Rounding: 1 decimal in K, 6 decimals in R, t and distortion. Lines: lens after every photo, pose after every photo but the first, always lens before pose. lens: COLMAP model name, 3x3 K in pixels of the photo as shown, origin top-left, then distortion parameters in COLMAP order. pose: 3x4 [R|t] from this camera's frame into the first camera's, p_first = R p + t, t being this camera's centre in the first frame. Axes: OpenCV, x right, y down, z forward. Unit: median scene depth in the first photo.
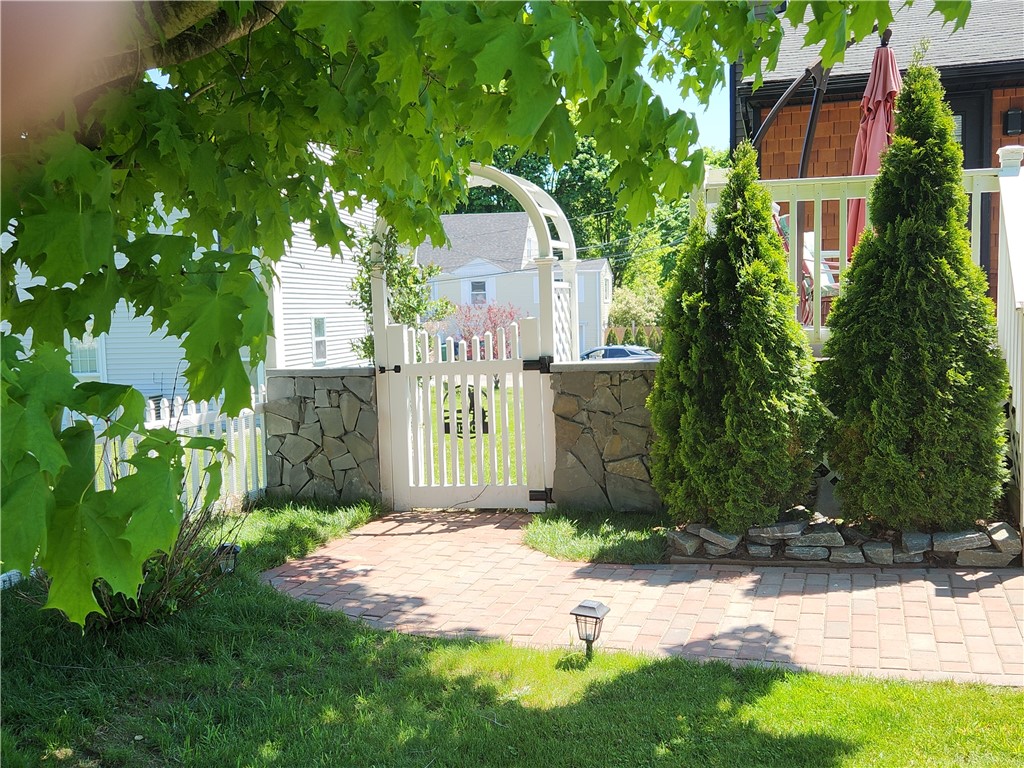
lens RADIAL K [[1072.1, 0, 516.1], [0, 1072.1, 379.2], [0, 0, 1]] dist [0.083409, -0.026146]
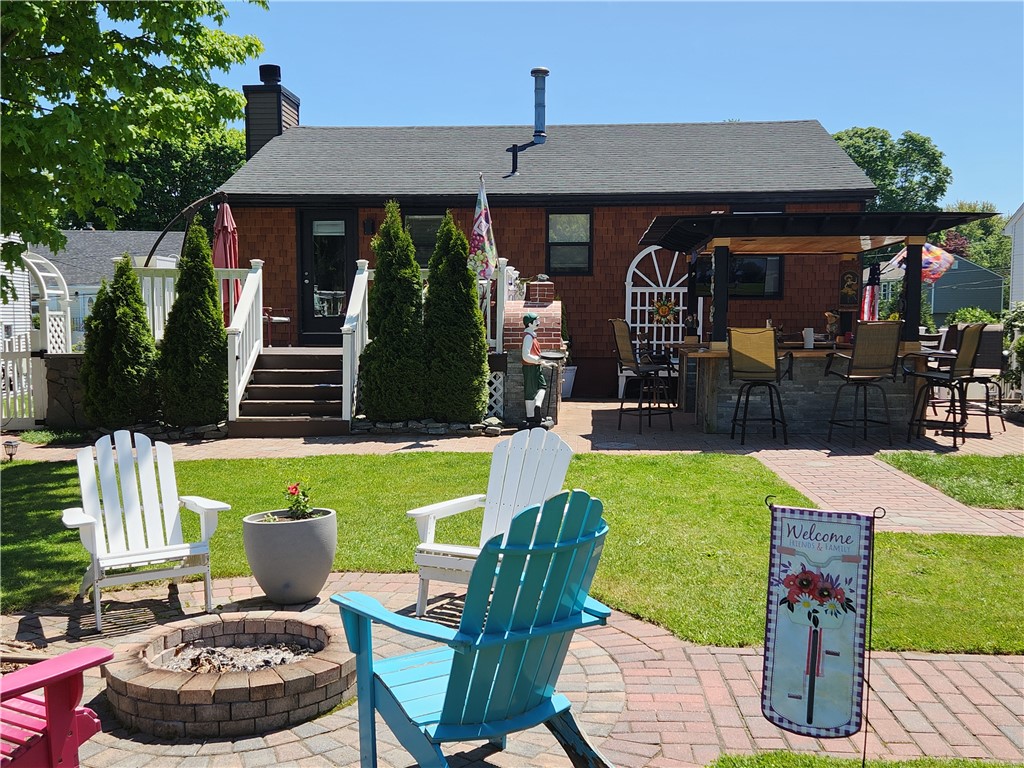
lens RADIAL K [[1058.9, 0, 507.8], [0, 1058.9, 409.5], [0, 0, 1]] dist [0.108109, -0.148211]
pose [[0.964879, 0.002964, 0.262678, 0.409605], [-0.006665, 0.999891, 0.013198, 0.068586], [-0.262611, -0.014485, 0.964793, -1.372104]]
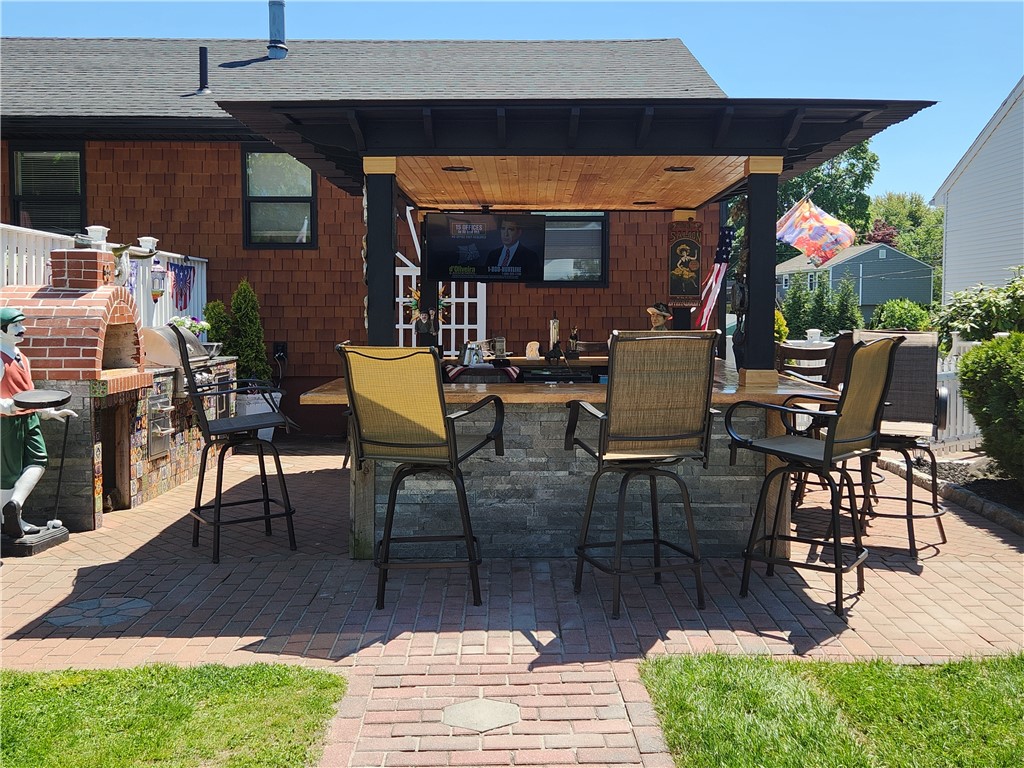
lens RADIAL K [[1072.1, 0, 516.1], [0, 1072.1, 379.2], [0, 0, 1]] dist [0.083409, -0.026146]
pose [[0.946180, 0.003006, 0.323627, 1.193814], [-0.000446, 0.999968, -0.007984, -0.027639], [-0.323641, 0.007410, 0.946151, -0.427772]]
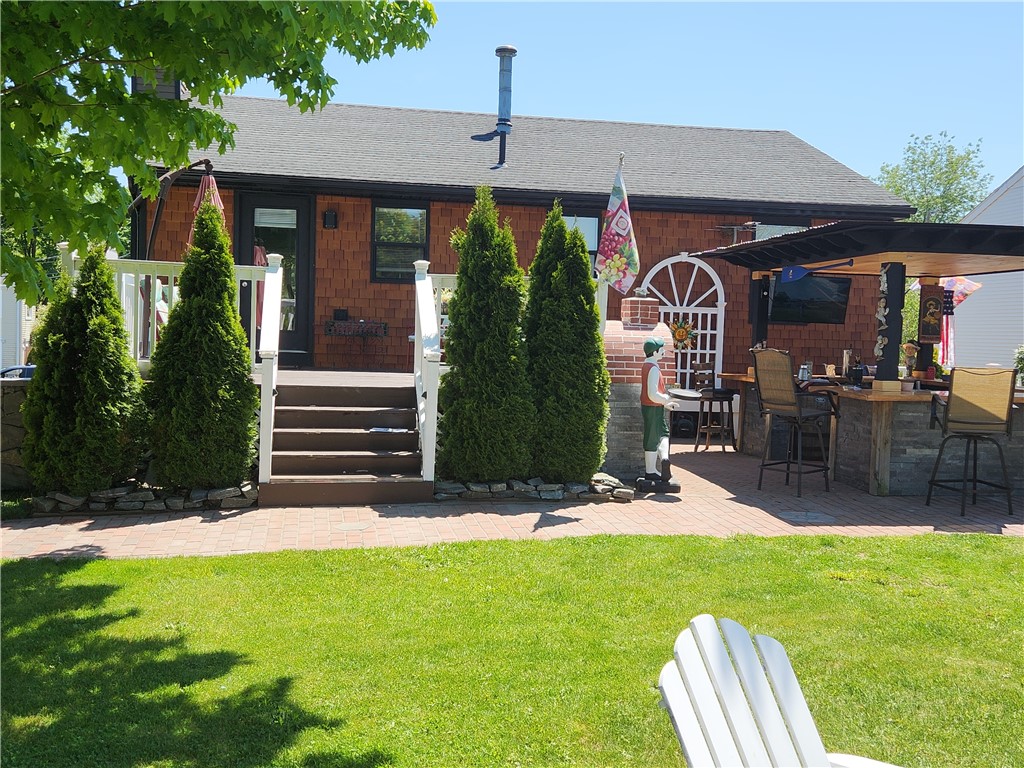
lens RADIAL K [[1072.1, 0, 516.1], [0, 1072.1, 379.2], [0, 0, 1]] dist [0.083409, -0.026146]
pose [[0.876407, 0.029216, 0.480683, 0.001890], [-0.017723, 0.999439, -0.028433, 0.013453], [-0.481244, 0.016400, 0.876433, -0.631545]]
